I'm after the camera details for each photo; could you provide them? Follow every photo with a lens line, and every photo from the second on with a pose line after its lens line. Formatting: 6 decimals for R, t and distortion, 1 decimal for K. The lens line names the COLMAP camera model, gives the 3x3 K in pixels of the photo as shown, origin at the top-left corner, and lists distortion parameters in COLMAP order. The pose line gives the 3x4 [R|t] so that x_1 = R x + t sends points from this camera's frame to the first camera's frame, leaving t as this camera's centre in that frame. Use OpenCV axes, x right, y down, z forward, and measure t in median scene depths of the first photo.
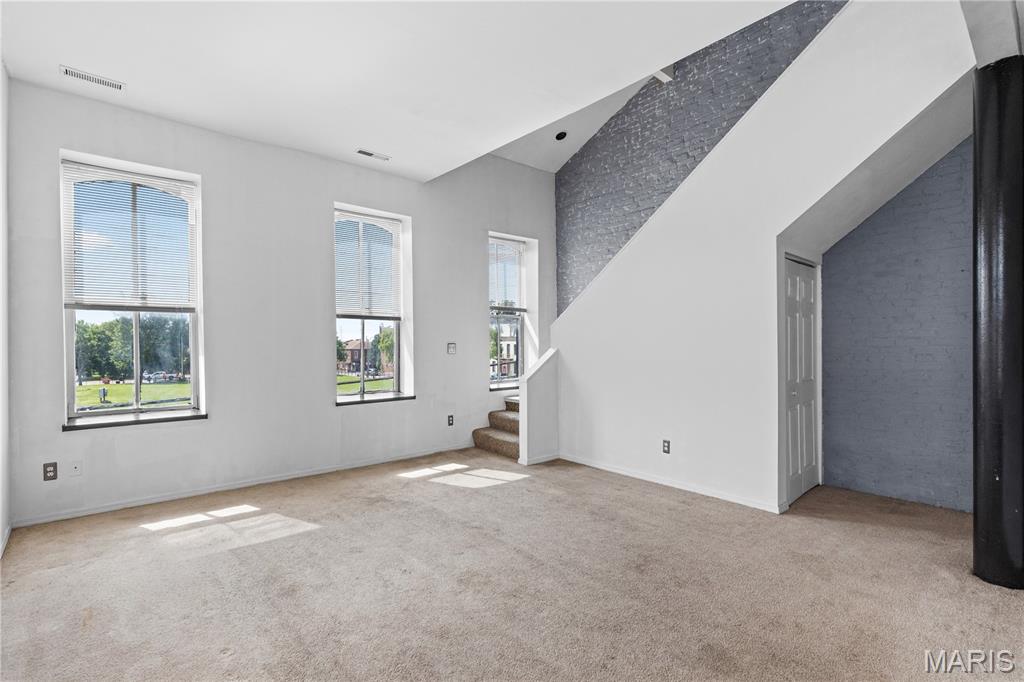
lens RADIAL K [[469.3, 0, 497.8], [0, 469.3, 352.0], [0, 0, 1]] dist [-0.000743, -0.000506]
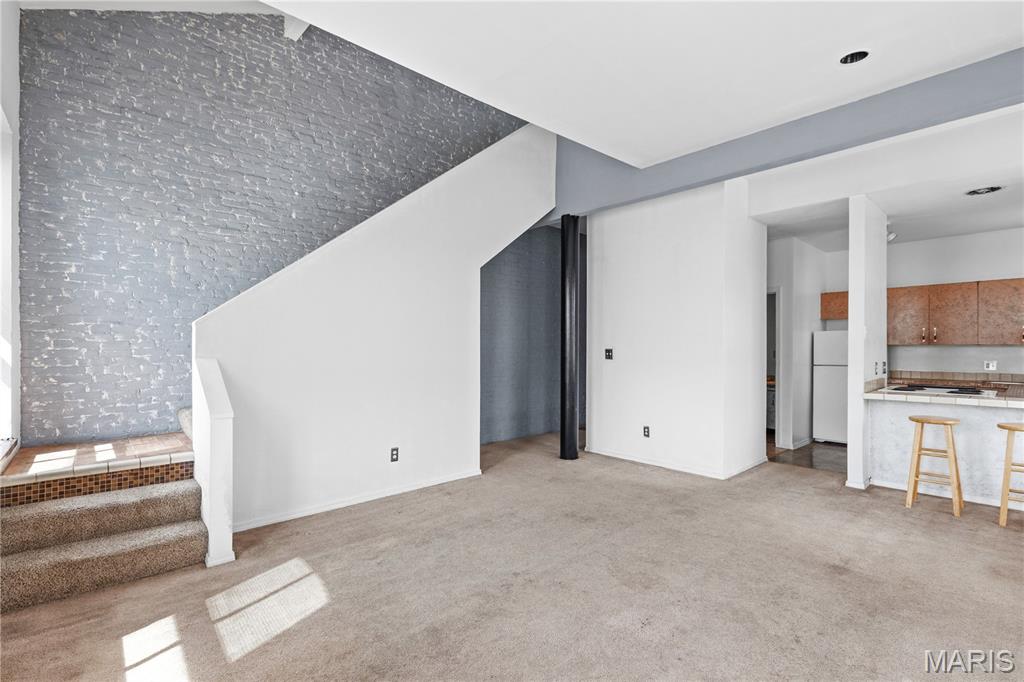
lens RADIAL K [[469.3, 0, 529.5], [0, 469.3, 355.5], [0, 0, 1]] dist [-0.000743, -0.000506]
pose [[-0.050218, -0.021401, 0.998509, -0.555599], [0.025388, 0.999420, 0.022698, -0.017185], [-0.998416, 0.026490, -0.049645, 0.681556]]
